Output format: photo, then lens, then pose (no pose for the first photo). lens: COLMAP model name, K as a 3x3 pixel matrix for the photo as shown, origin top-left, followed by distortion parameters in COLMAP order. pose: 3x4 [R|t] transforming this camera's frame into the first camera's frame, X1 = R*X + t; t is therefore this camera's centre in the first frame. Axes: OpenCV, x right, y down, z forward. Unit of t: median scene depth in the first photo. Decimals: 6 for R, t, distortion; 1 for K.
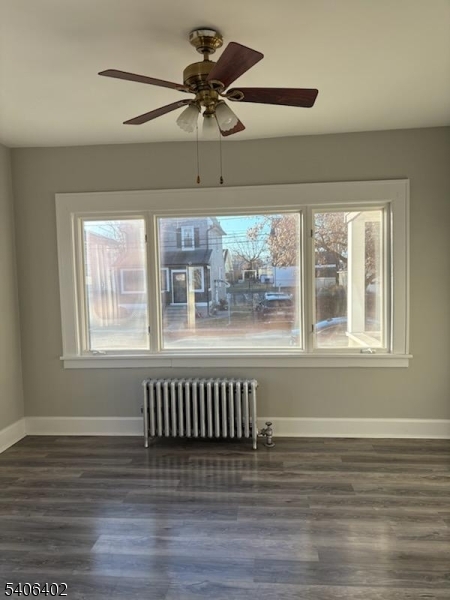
lens RADIAL K [[454.6, 0, 221.4], [0, 454.6, 302.6], [0, 0, 1]] dist [0.050994, -0.048846]
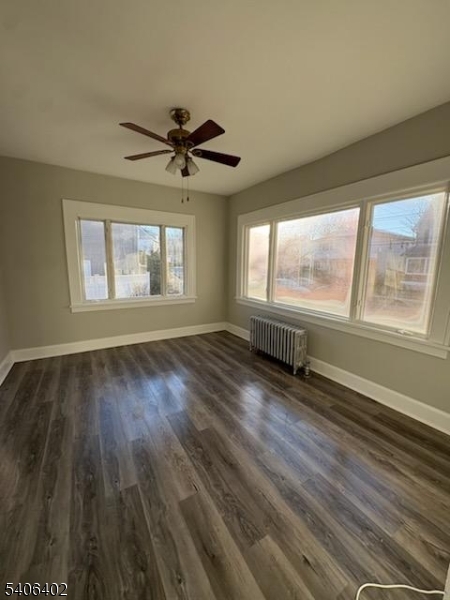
lens RADIAL K [[239.0, 0, 222.8], [0, 239.0, 299.3], [0, 0, 1]] dist [0.006238, 0.000045]
pose [[0.591124, 0.151191, -0.792284, 0.528217], [-0.072011, 0.988245, 0.134858, -0.015358], [0.803359, -0.022665, 0.595063, 0.347169]]
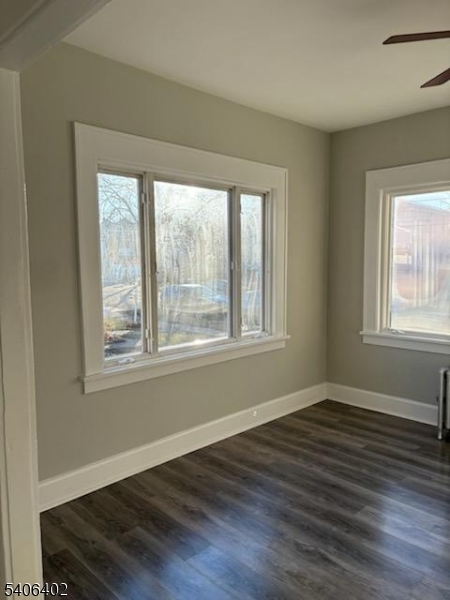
lens RADIAL K [[454.6, 0, 227.3], [0, 454.6, 306.8], [0, 0, 1]] dist [0.050994, -0.048846]
pose [[0.766389, 0.083555, -0.636920, 0.079846], [-0.046328, 0.996112, 0.074931, -0.000989], [0.640704, -0.027919, 0.767280, 0.016423]]
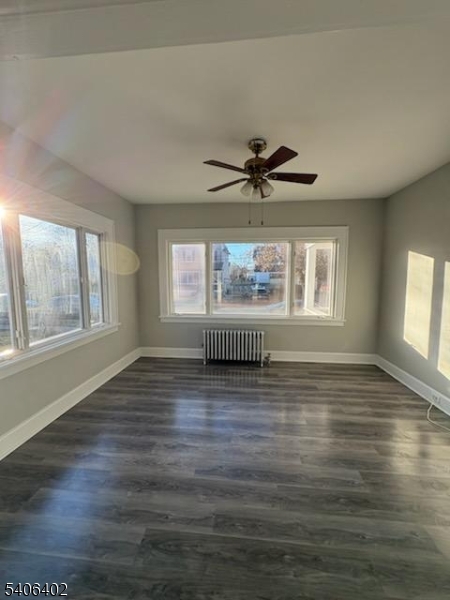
lens RADIAL K [[239.0, 0, 225.5], [0, 239.0, 300.6], [0, 0, 1]] dist [0.006238, 0.000045]
pose [[0.999683, 0.025073, 0.002457, -0.088775], [-0.025155, 0.998783, 0.042413, 0.004944], [-0.001390, -0.042461, 0.999097, 0.012119]]
